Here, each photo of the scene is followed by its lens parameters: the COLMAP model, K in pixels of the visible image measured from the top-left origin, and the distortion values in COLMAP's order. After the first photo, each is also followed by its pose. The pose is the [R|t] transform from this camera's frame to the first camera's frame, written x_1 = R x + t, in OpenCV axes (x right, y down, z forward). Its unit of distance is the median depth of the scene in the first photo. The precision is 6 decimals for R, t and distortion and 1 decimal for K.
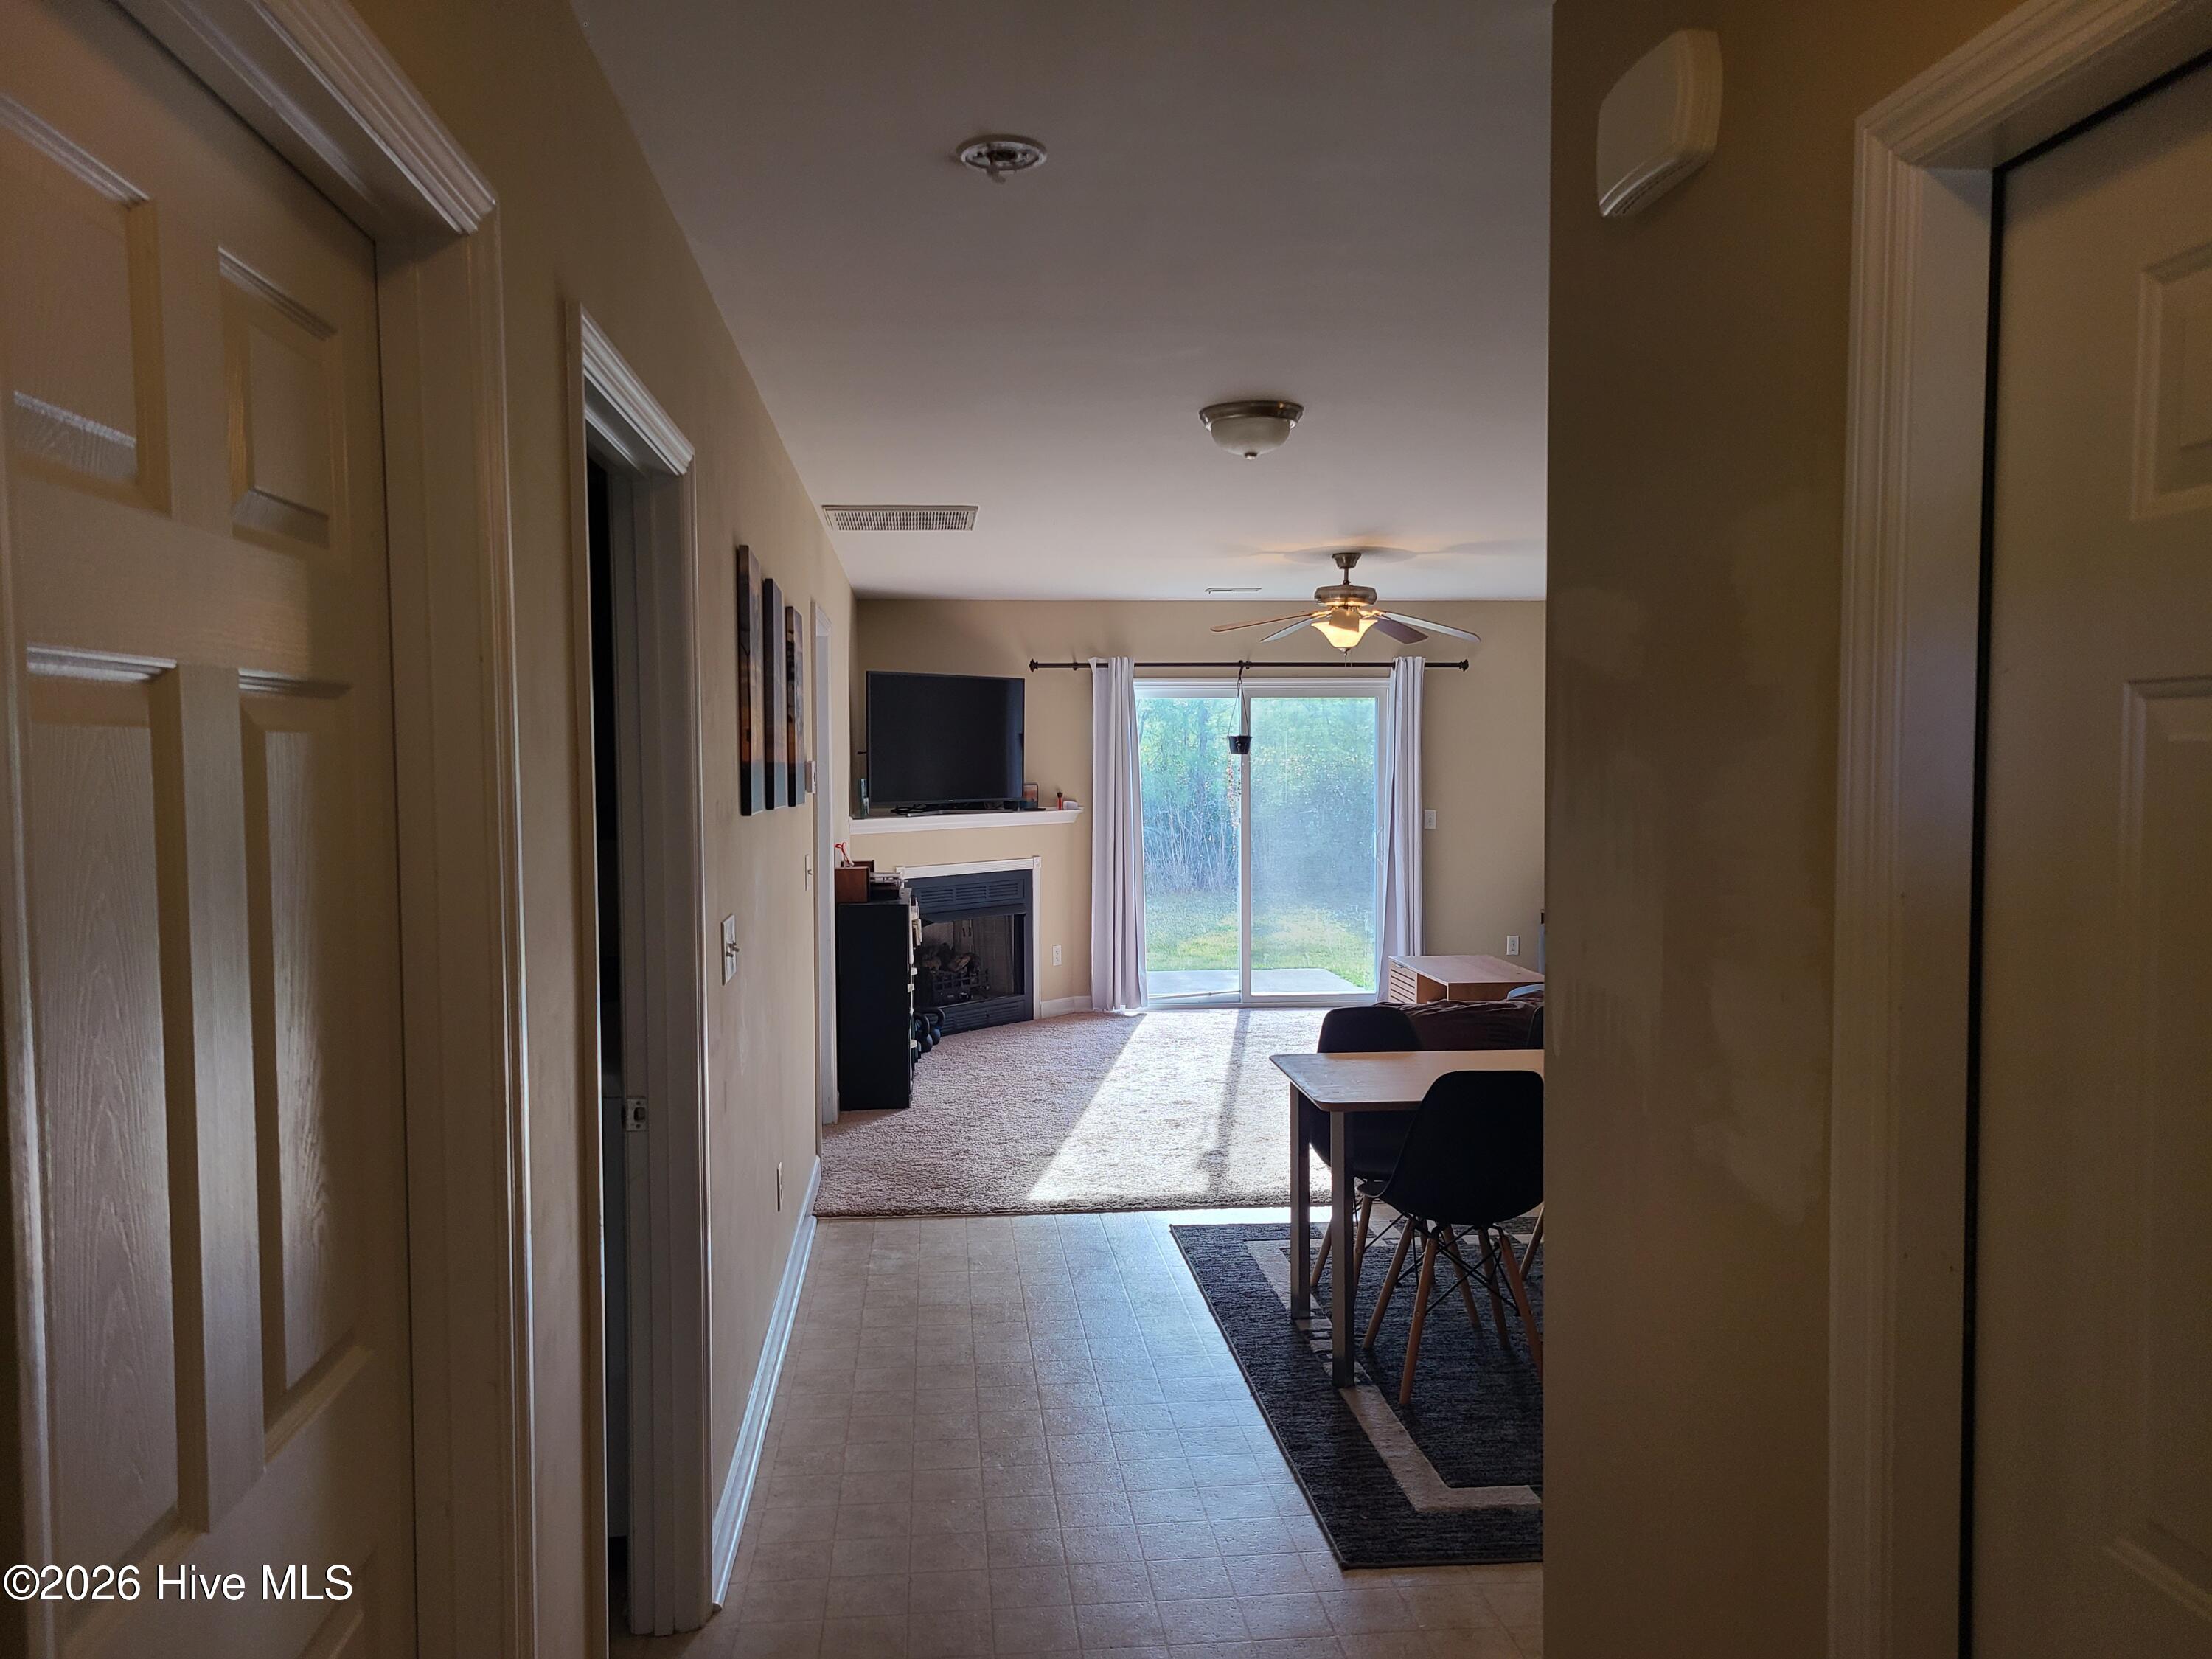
lens RADIAL K [[1641.6, 0, 1103.1], [0, 1641.6, 852.8], [0, 0, 1]] dist [0.027559, -0.001768]
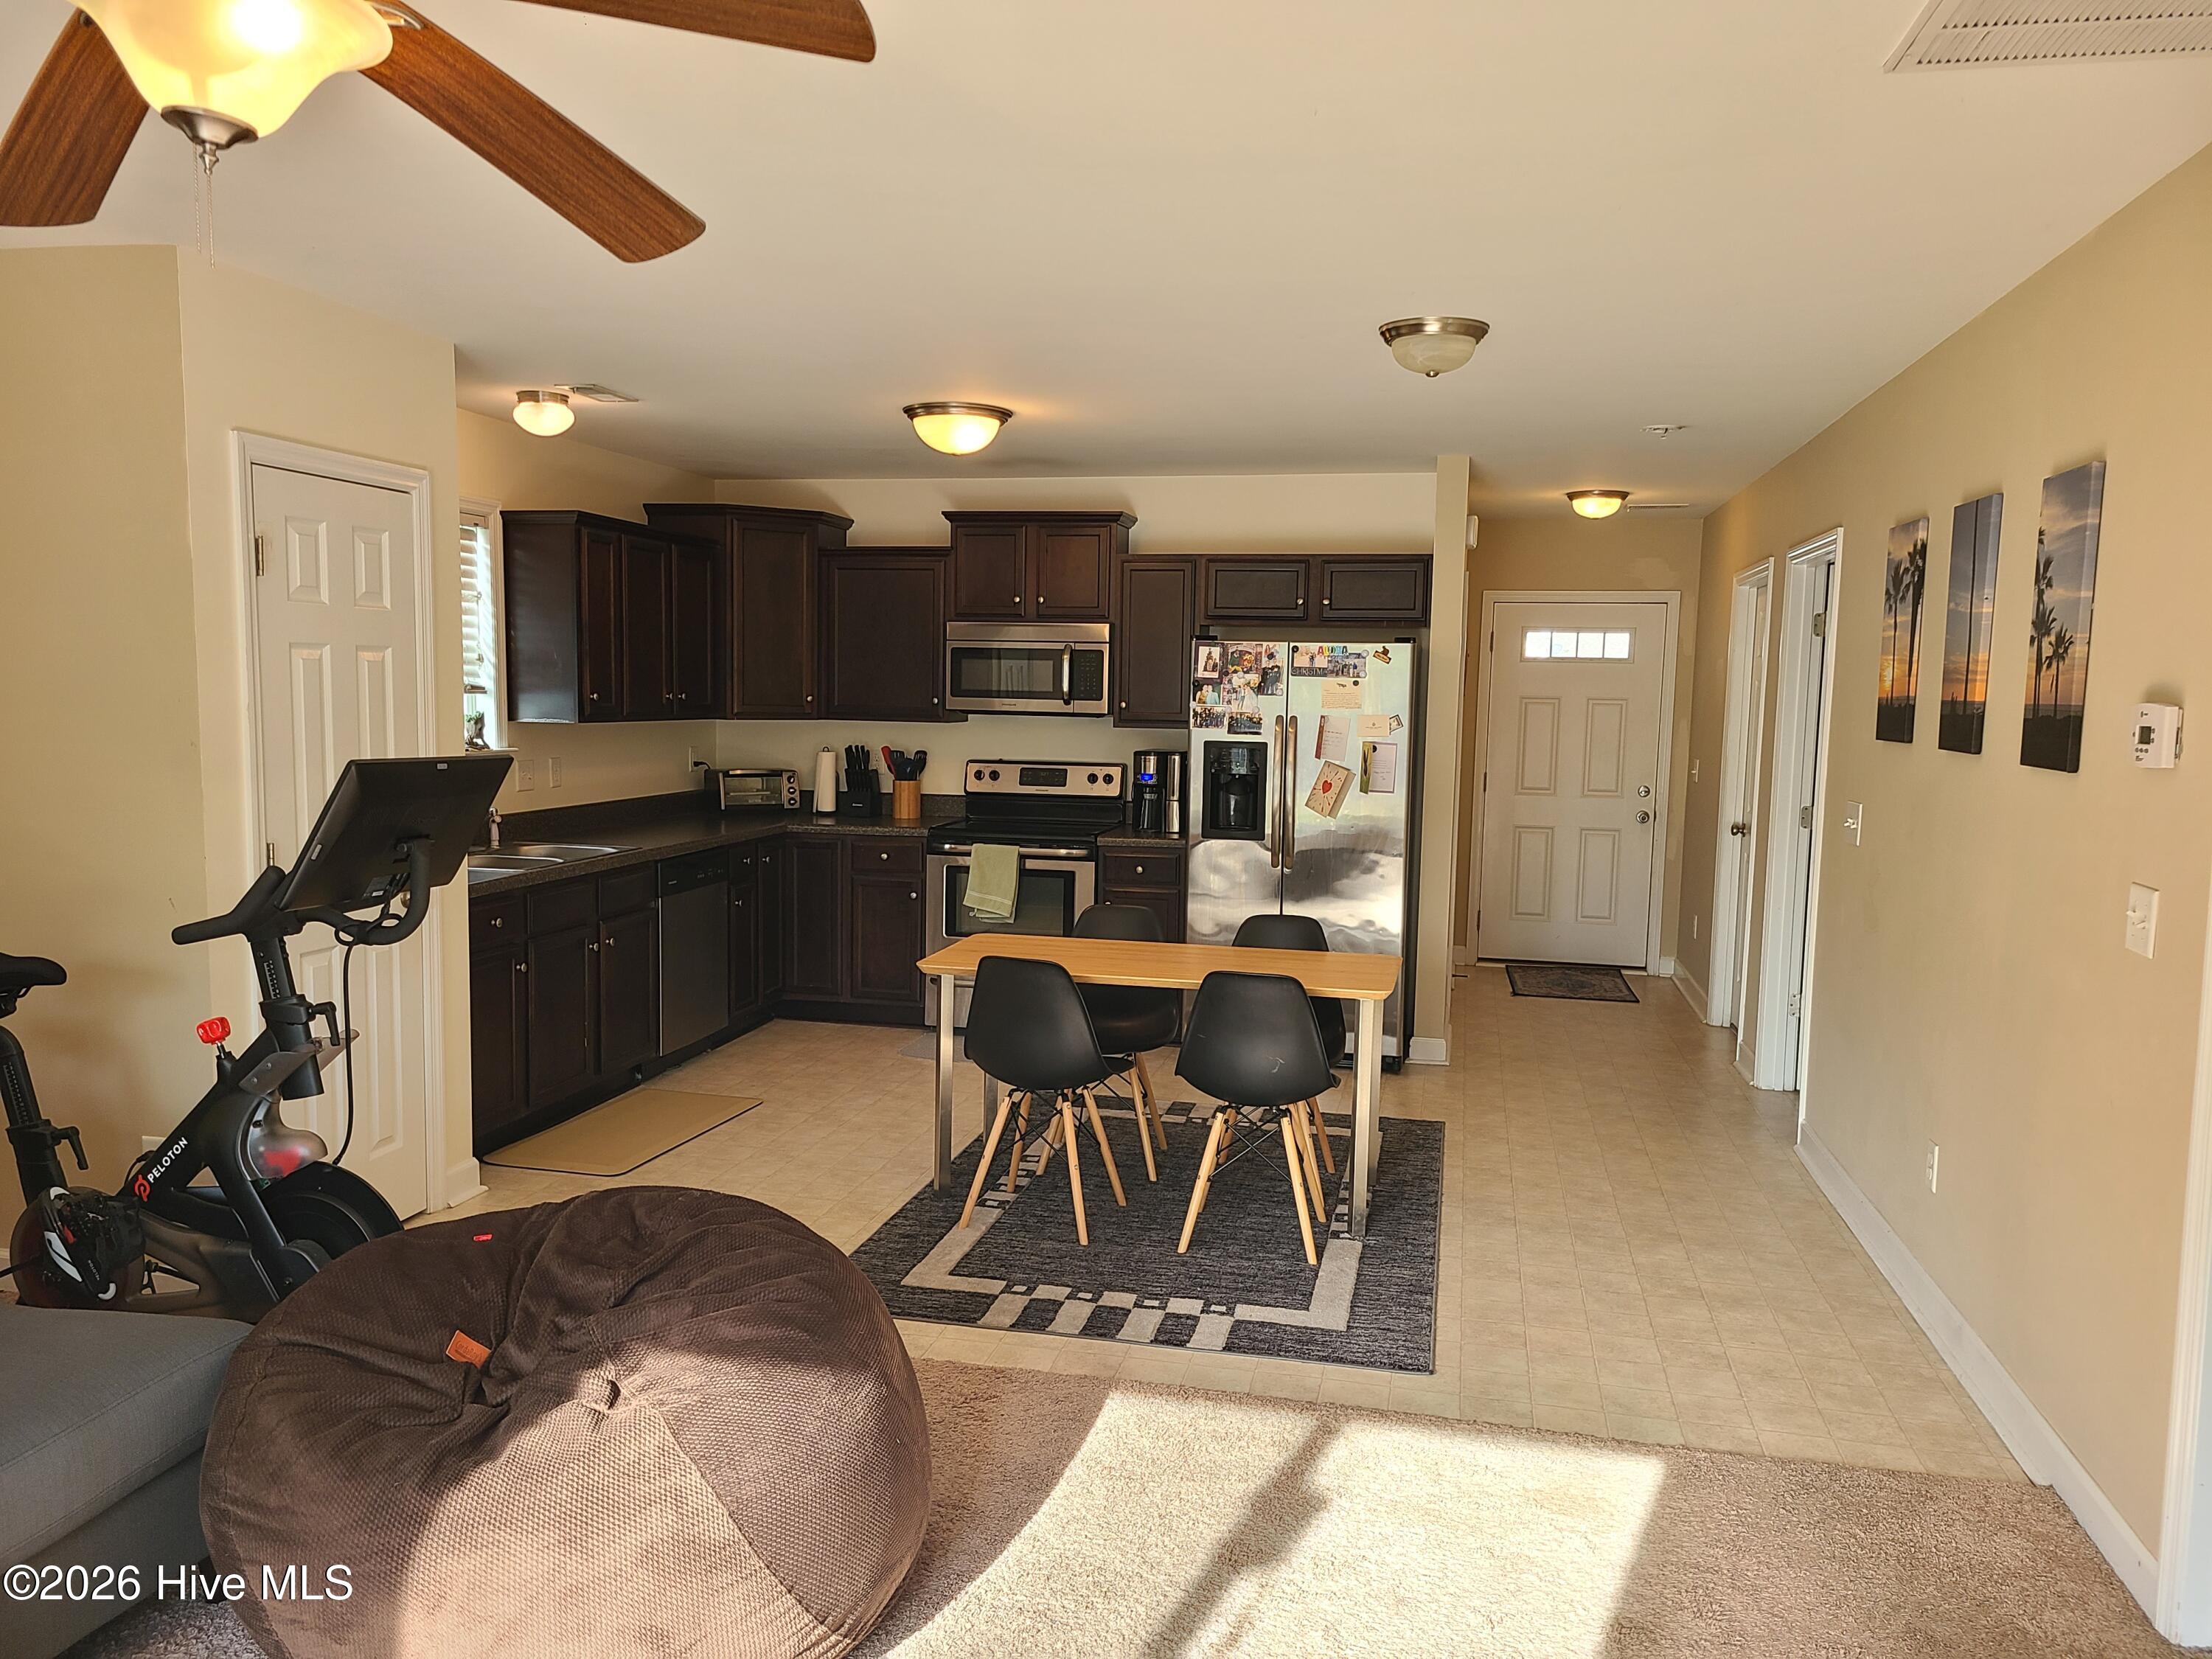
lens RADIAL K [[1644.4, 0, 1107.7], [0, 1644.4, 839.5], [0, 0, 1]] dist [0.036894, -0.008285]
pose [[-0.951172, -0.044533, 0.305433, -0.024300], [0.002632, 0.988331, 0.152298, -0.076995], [-0.308651, 0.145666, -0.939955, 1.322357]]
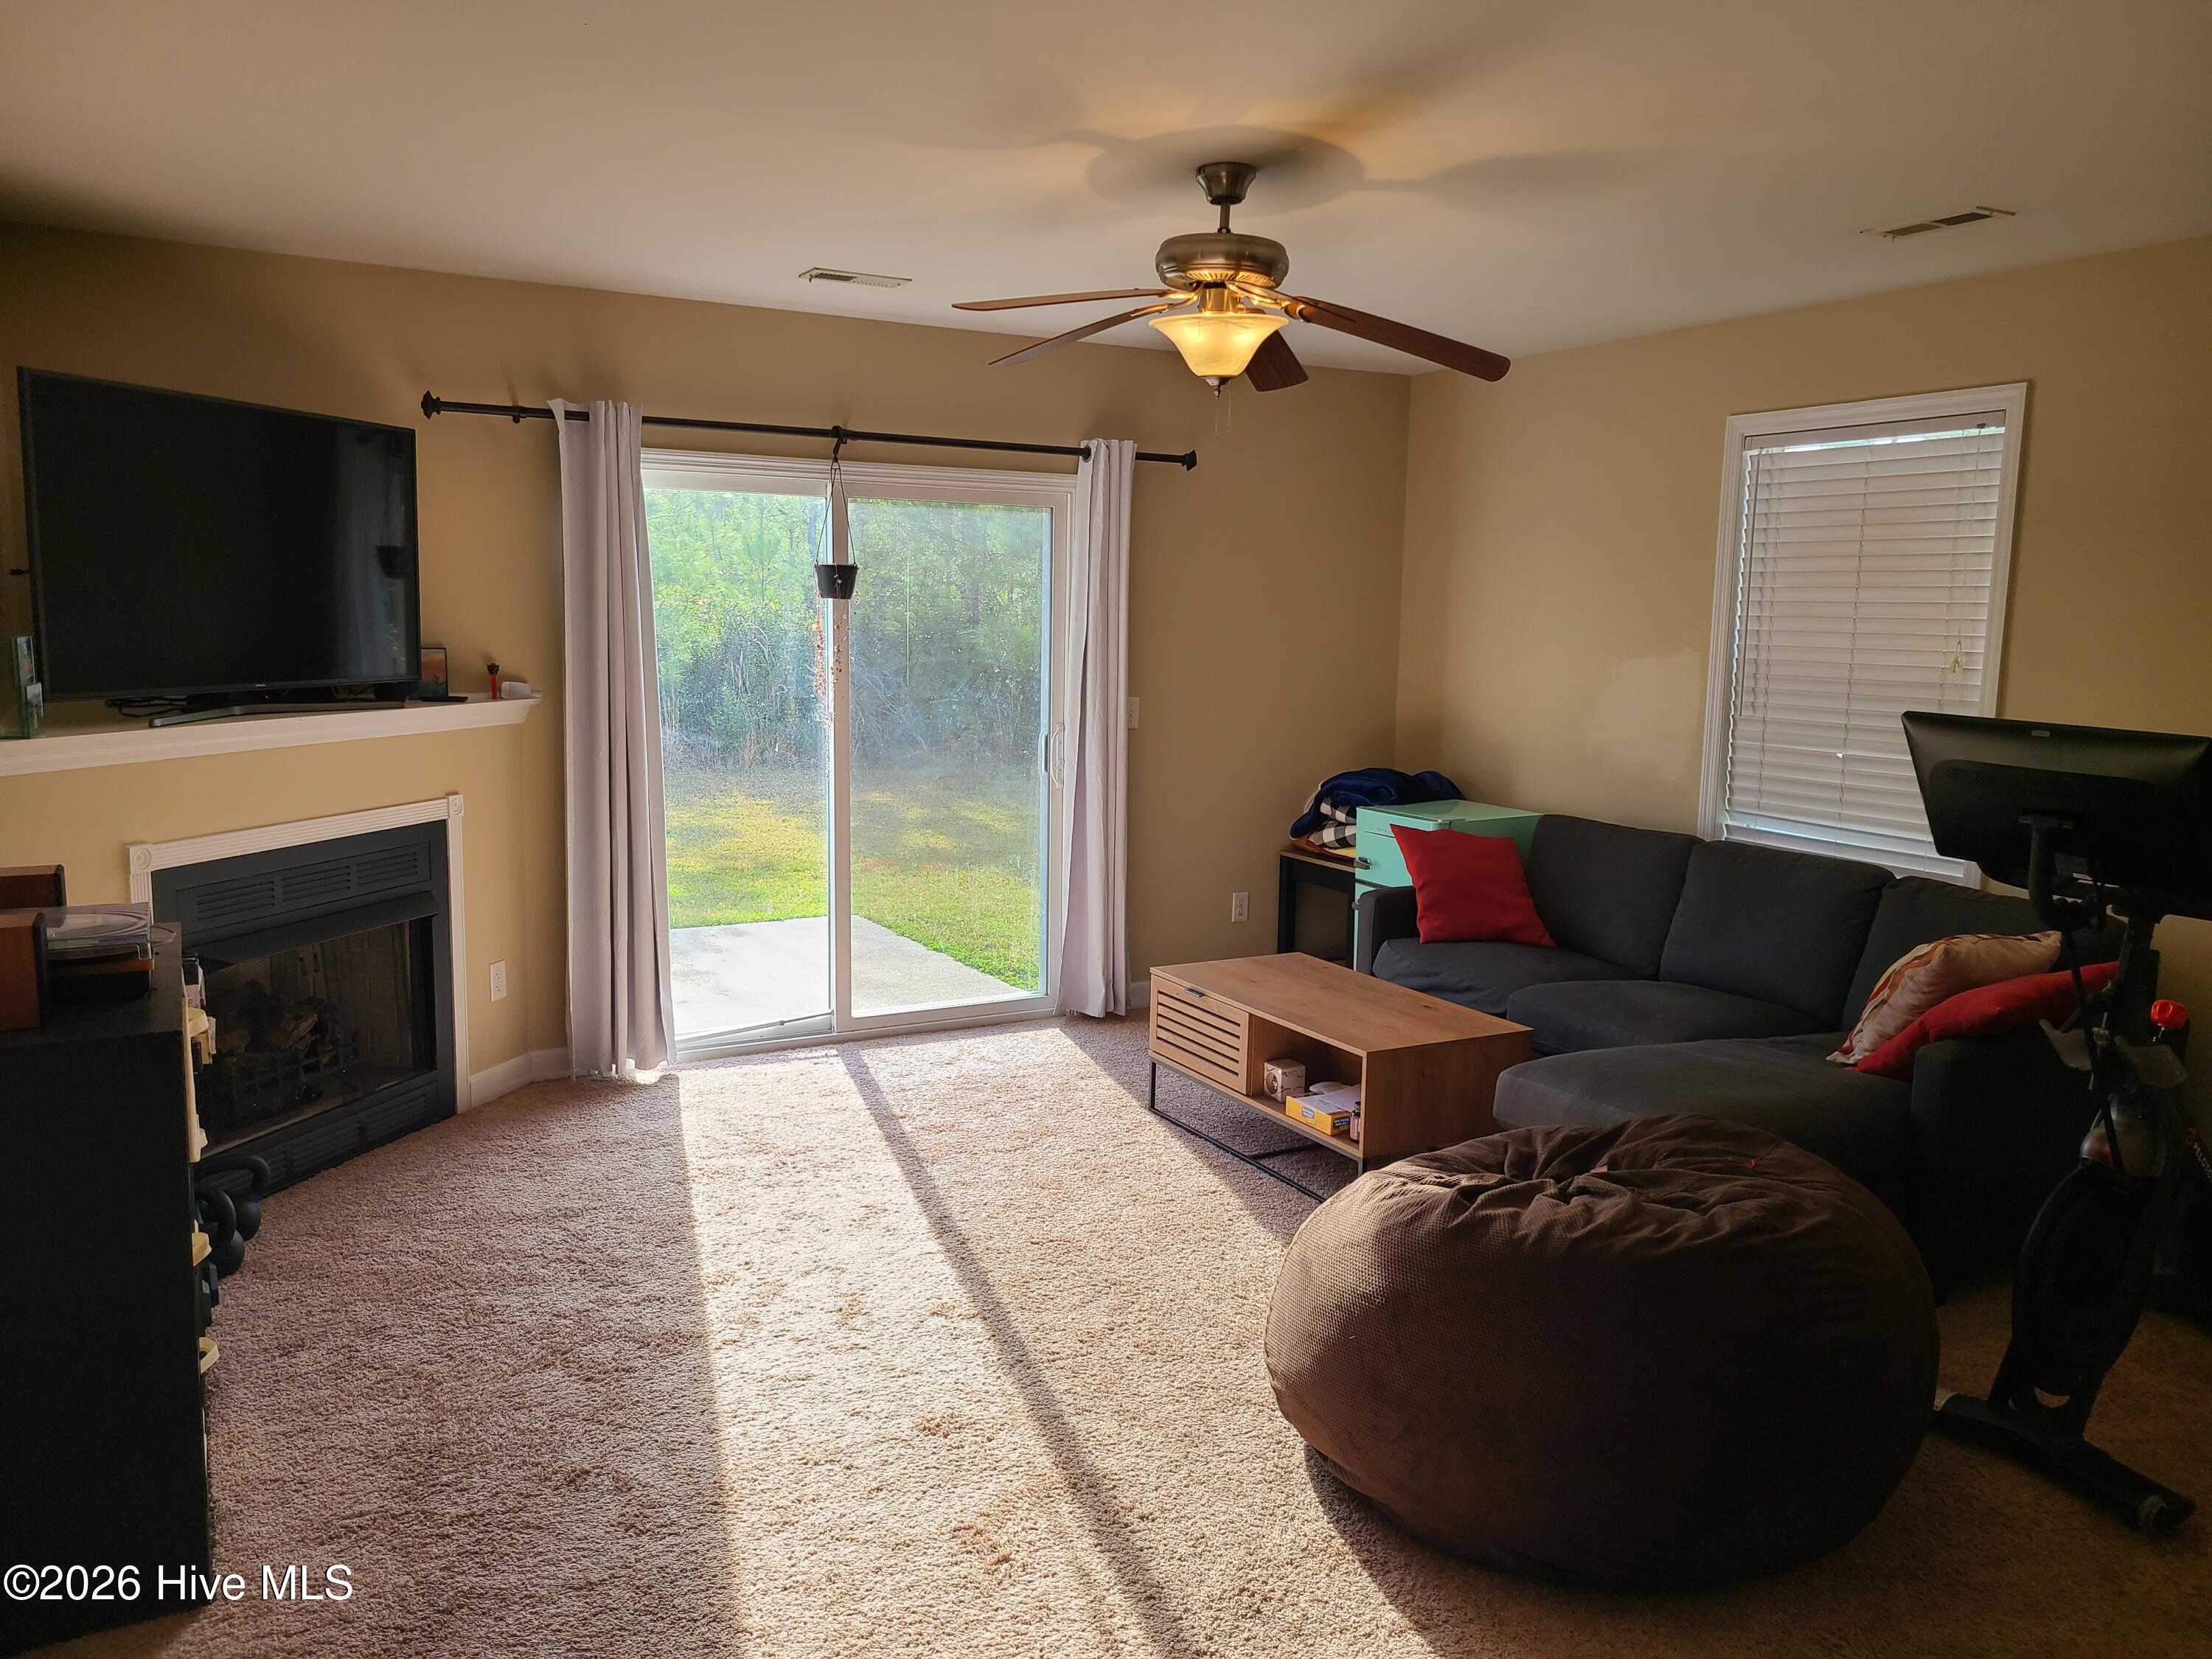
lens RADIAL K [[1644.4, 0, 1107.7], [0, 1644.4, 839.5], [0, 0, 1]] dist [0.036894, -0.008285]
pose [[0.917270, -0.034848, 0.396738, -0.081987], [0.000798, 0.996323, 0.085668, -0.038280], [-0.398265, -0.078264, 0.913925, 0.645835]]
